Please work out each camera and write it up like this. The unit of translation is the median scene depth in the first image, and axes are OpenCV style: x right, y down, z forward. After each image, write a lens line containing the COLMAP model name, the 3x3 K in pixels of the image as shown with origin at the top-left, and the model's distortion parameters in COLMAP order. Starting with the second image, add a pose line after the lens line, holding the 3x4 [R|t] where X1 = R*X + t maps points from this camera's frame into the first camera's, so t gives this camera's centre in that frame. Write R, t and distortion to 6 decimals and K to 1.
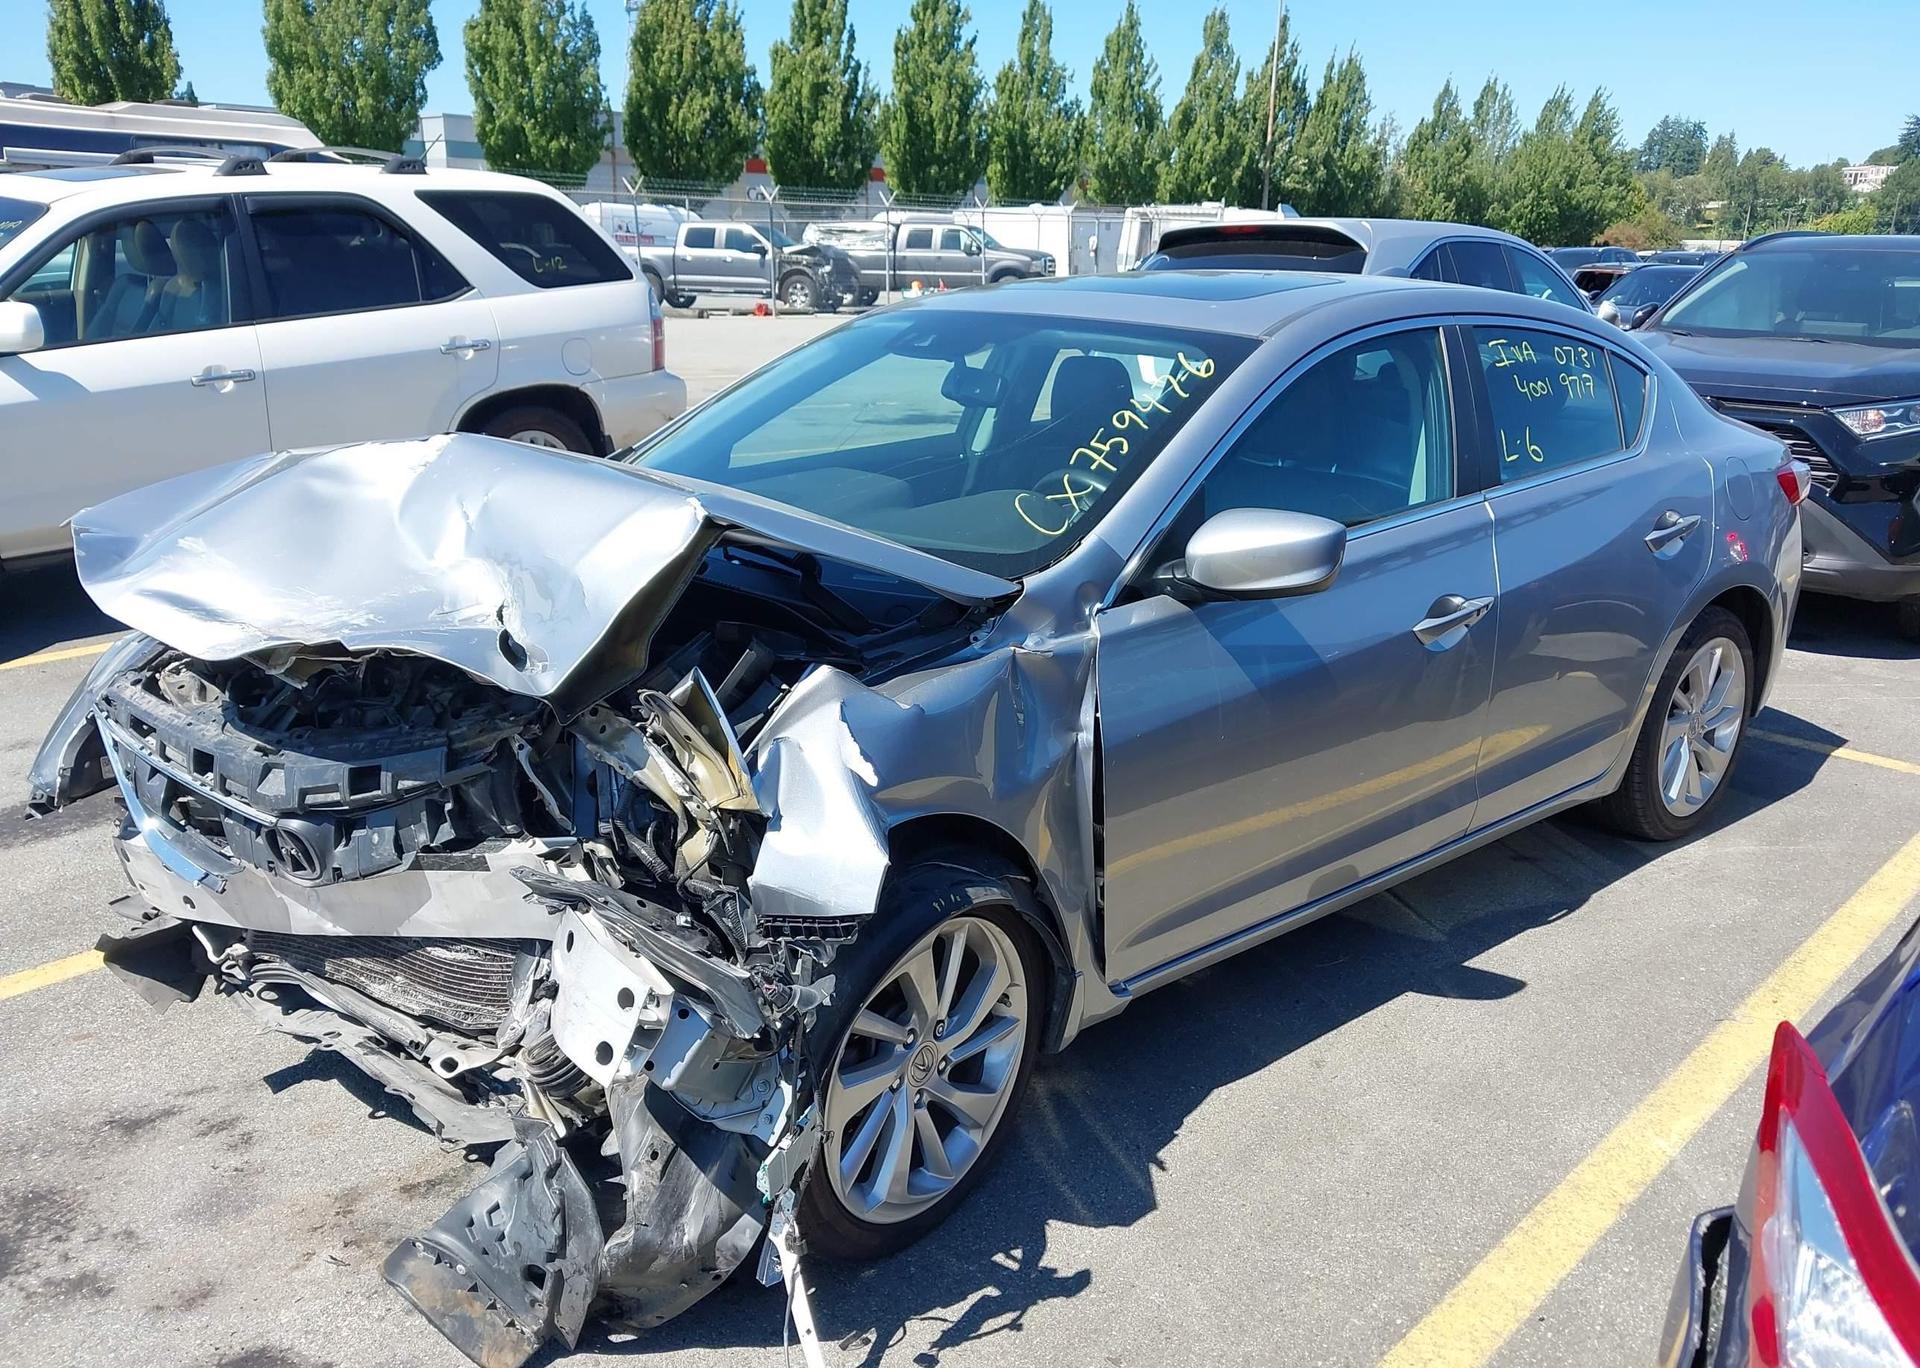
lens RADIAL K [[1552.5, 0, 980.6], [0, 1552.5, 677.1], [0, 0, 1]] dist [-0.002842, 0.004374]
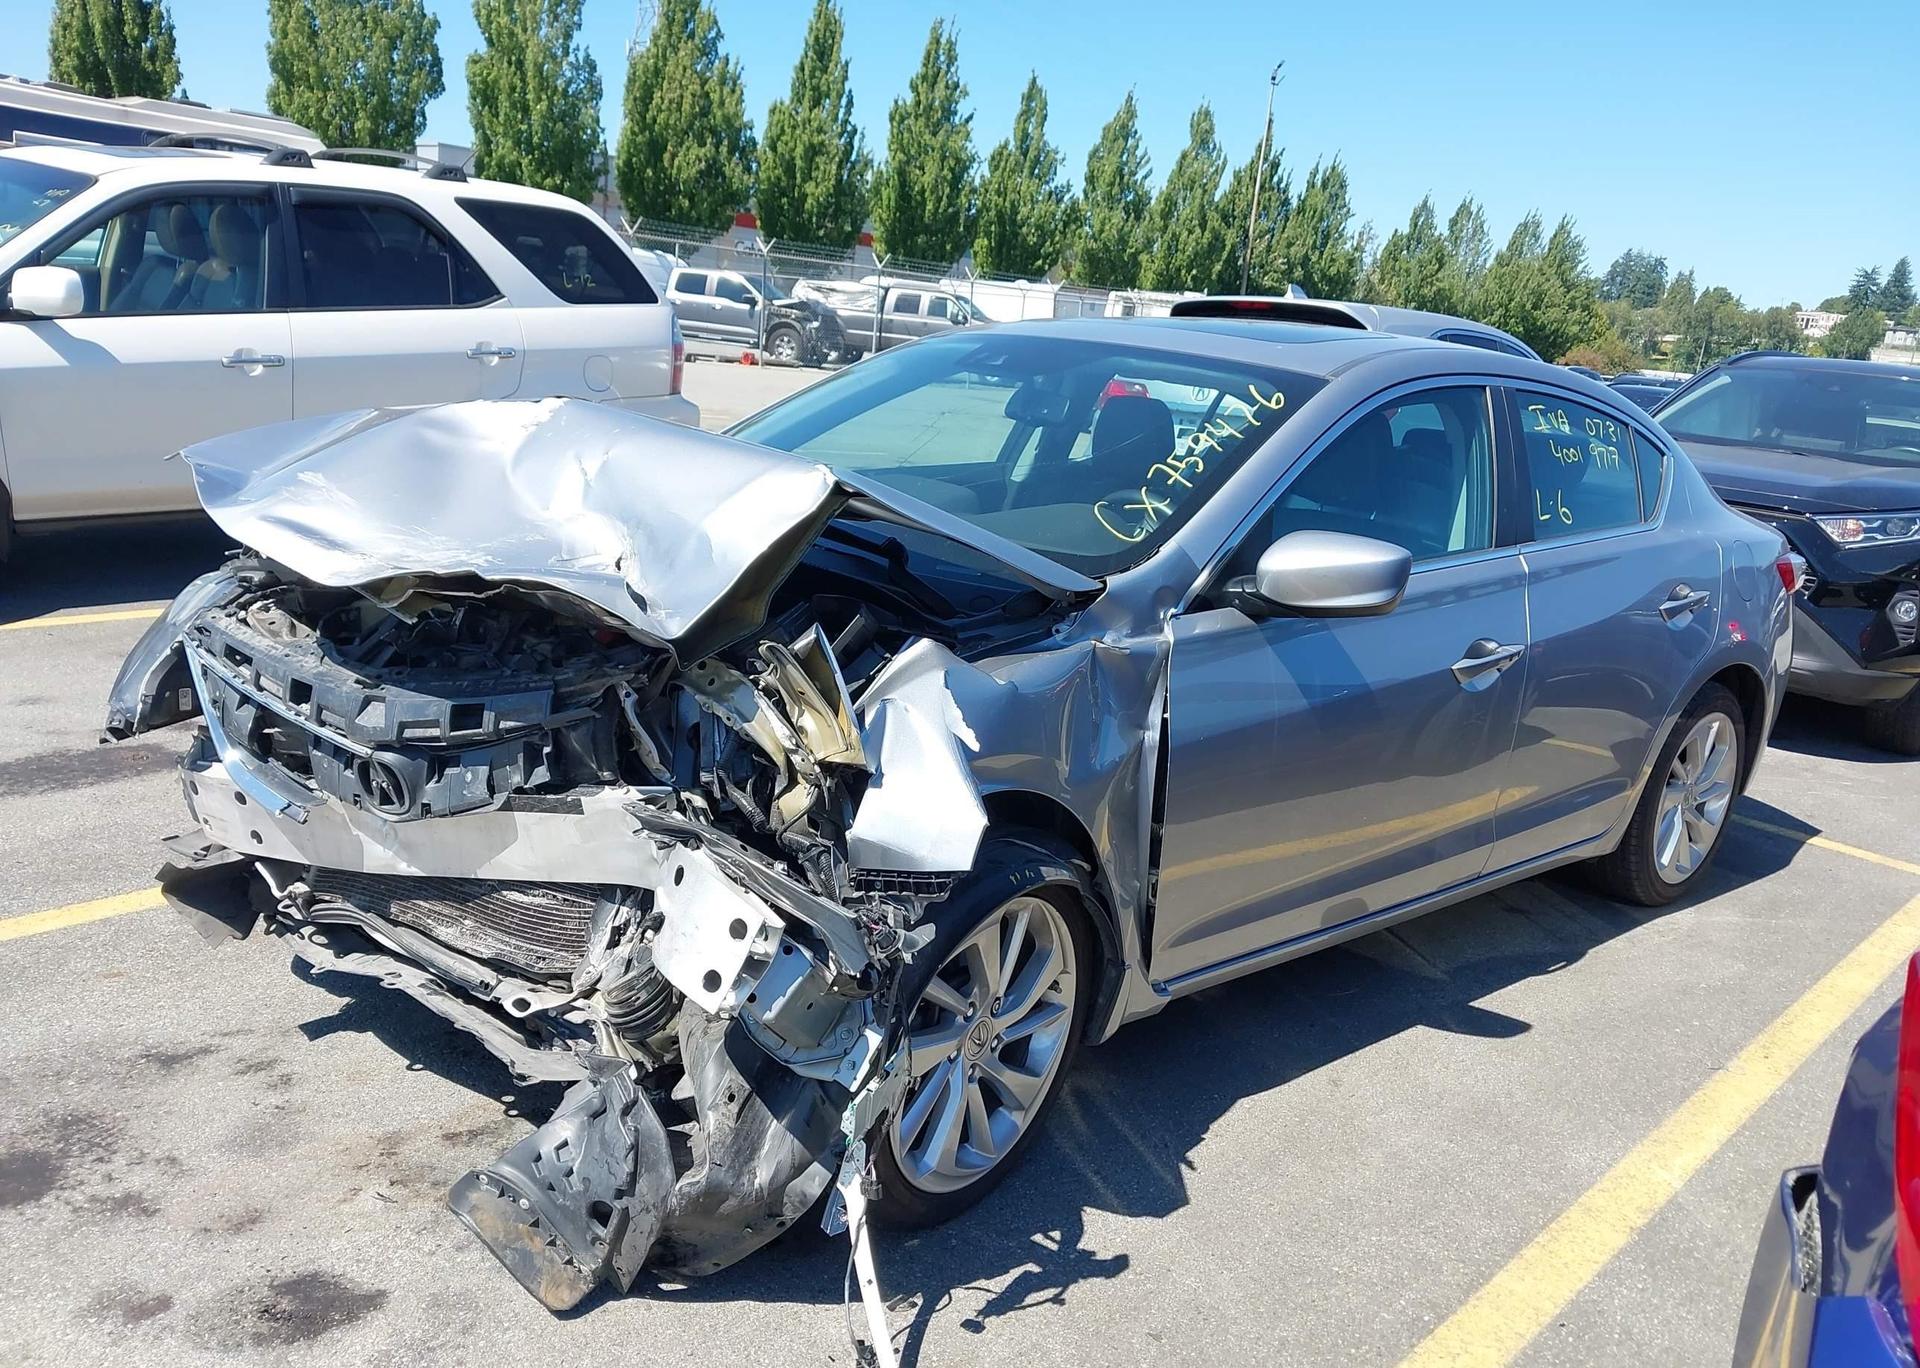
lens RADIAL K [[1549.4, 0, 985.1], [0, 1549.4, 670.3], [0, 0, 1]] dist [0.007716, -0.011591]
pose [[0.996625, 0.074468, 0.034554, -0.081235], [-0.072708, 0.996115, -0.049681, 0.053576], [-0.038120, 0.047001, 0.998167, -0.032713]]
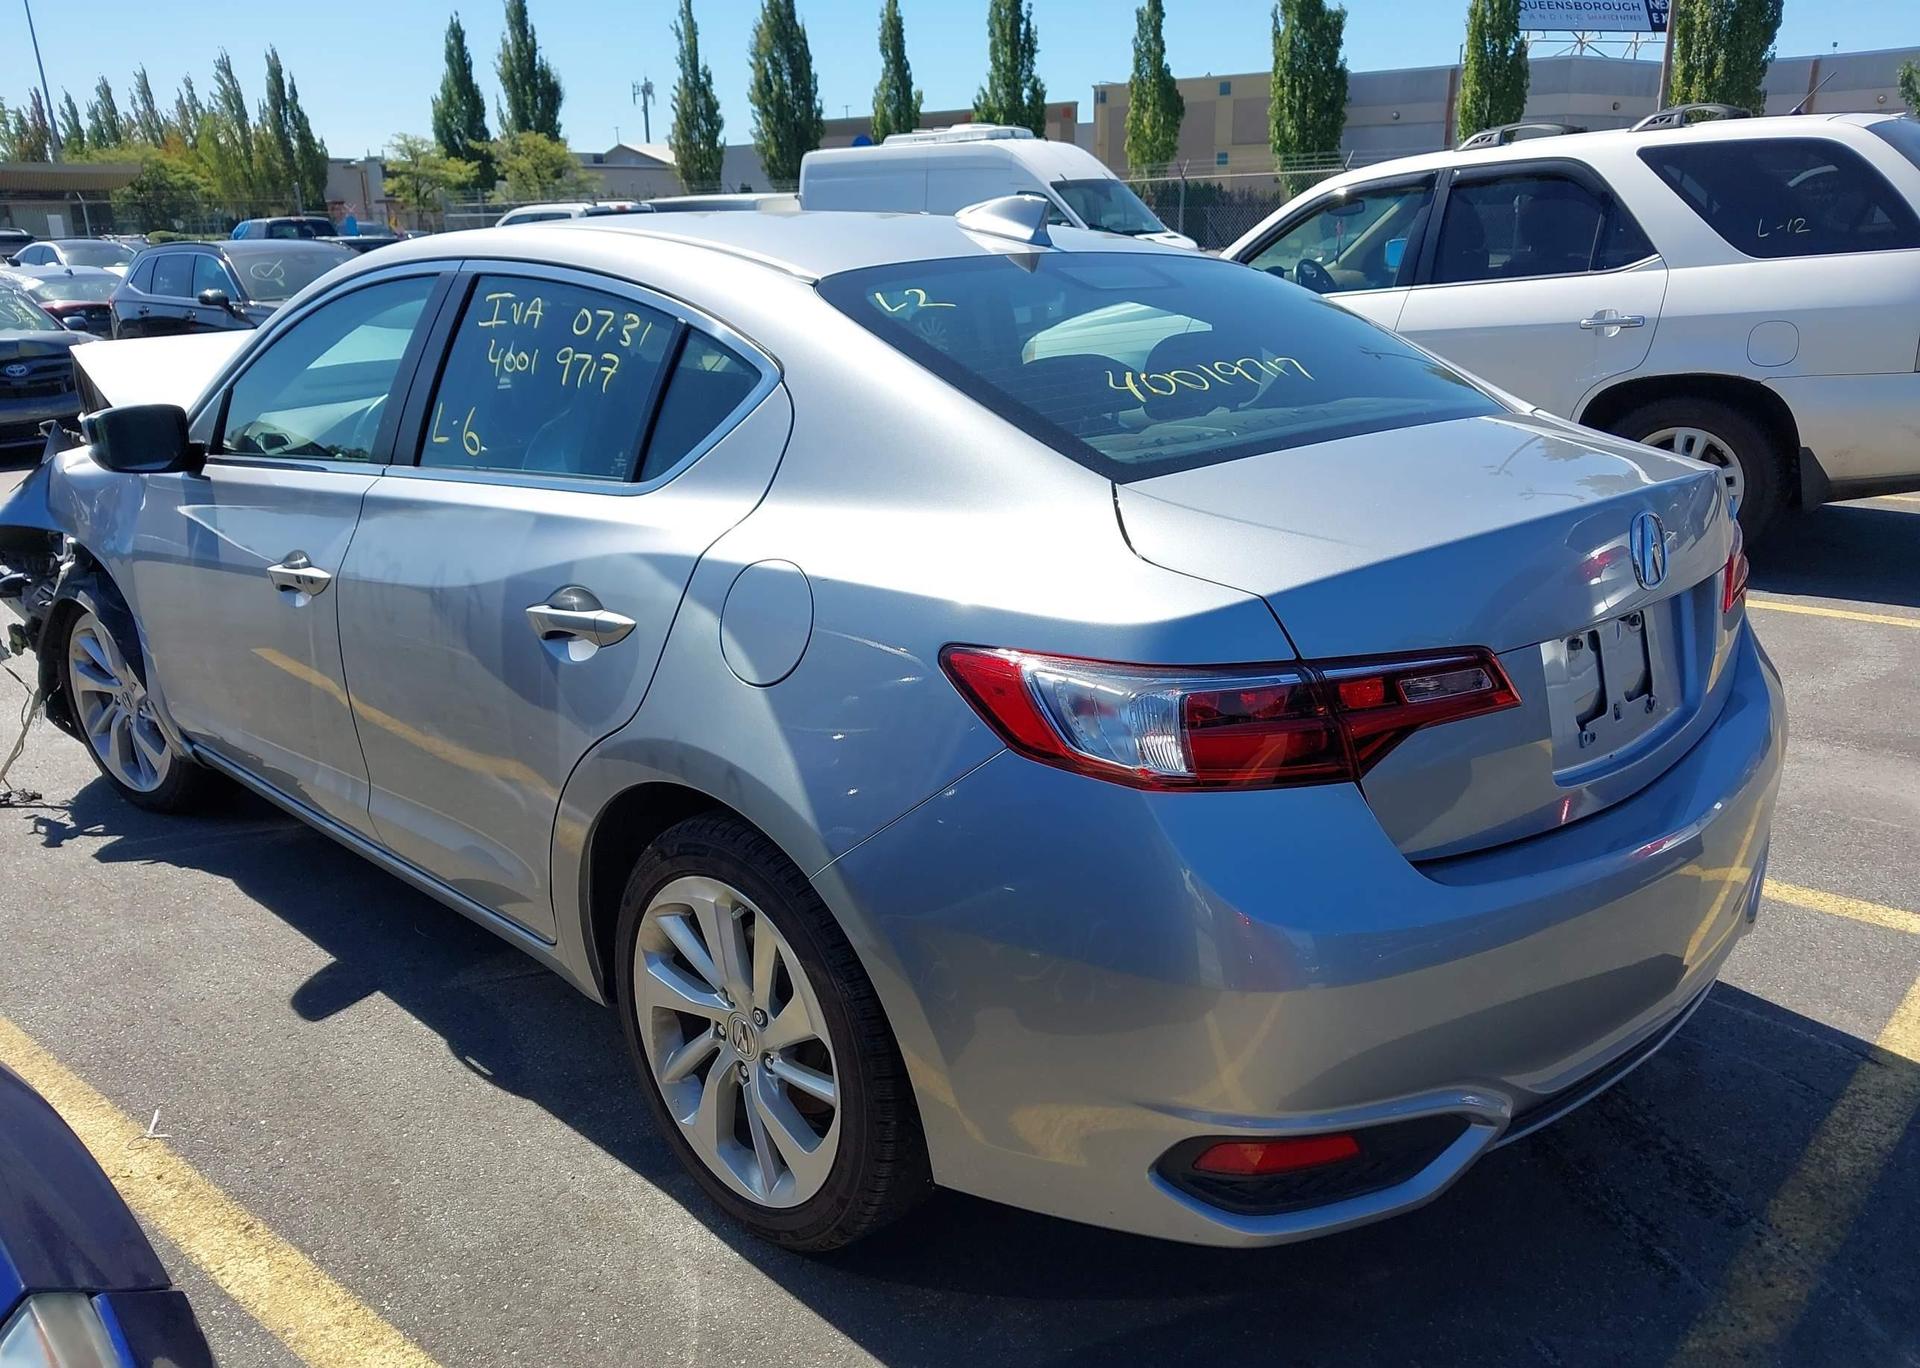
lens RADIAL K [[1552.5, 0, 980.6], [0, 1552.5, 677.1], [0, 0, 1]] dist [-0.002842, 0.004374]
pose [[0.060749, 0.257223, -0.964441, 1.481523], [-0.254604, 0.938257, 0.234202, -0.362599], [0.965135, 0.231323, 0.122488, 1.529951]]
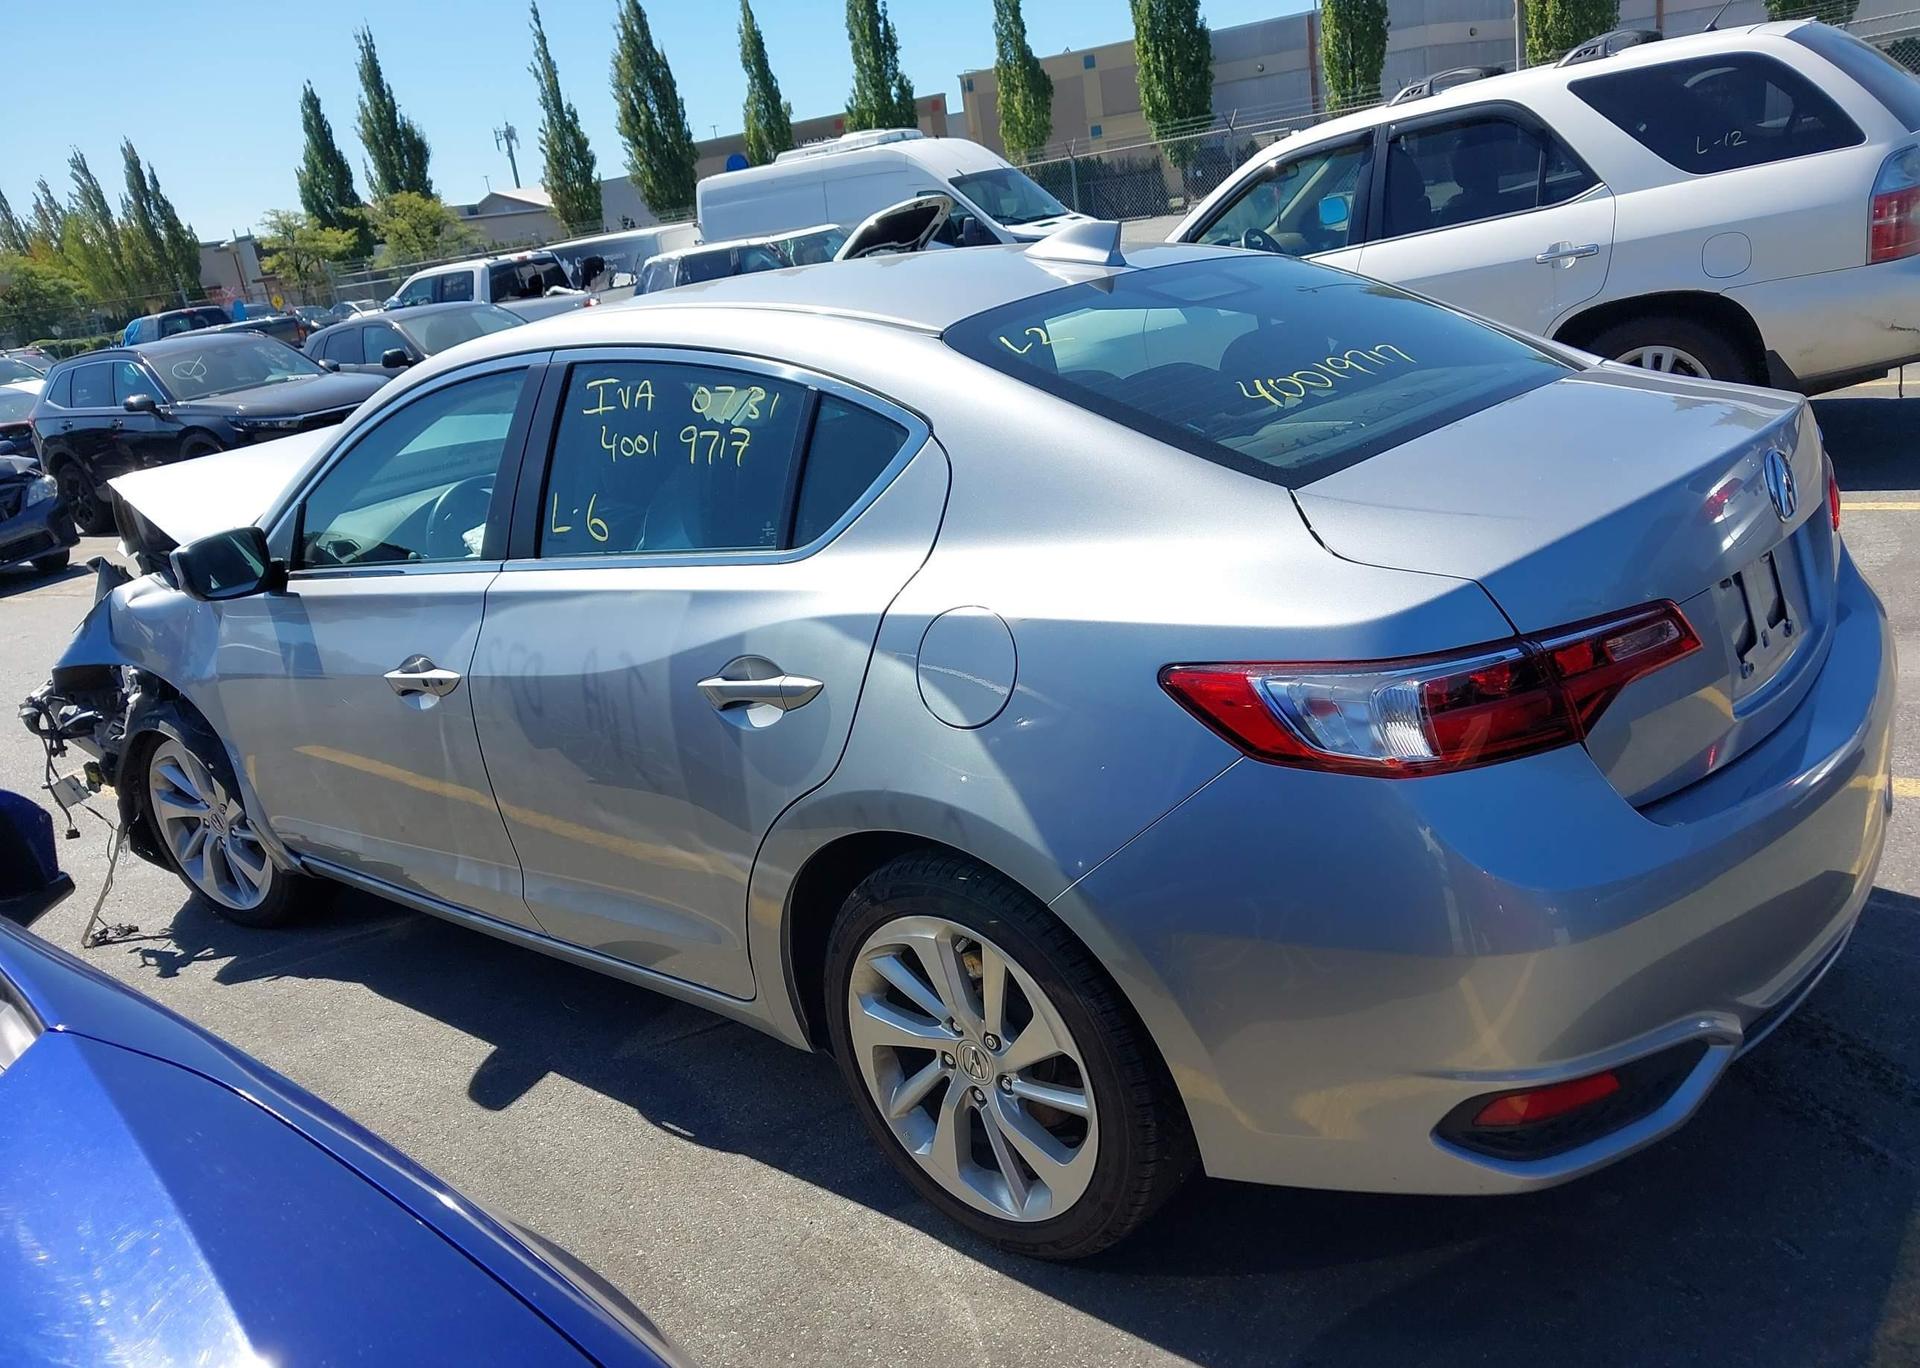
lens RADIAL K [[1545.6, 0, 960.0], [0, 1545.6, 684.0], [0, 0, 1]] dist [0.005294, -0.005531]
pose [[0.129072, 0.253356, -0.958724, 1.491520], [-0.131725, 0.962624, 0.236652, -0.360454], [0.982847, 0.095743, 0.157622, 1.384368]]
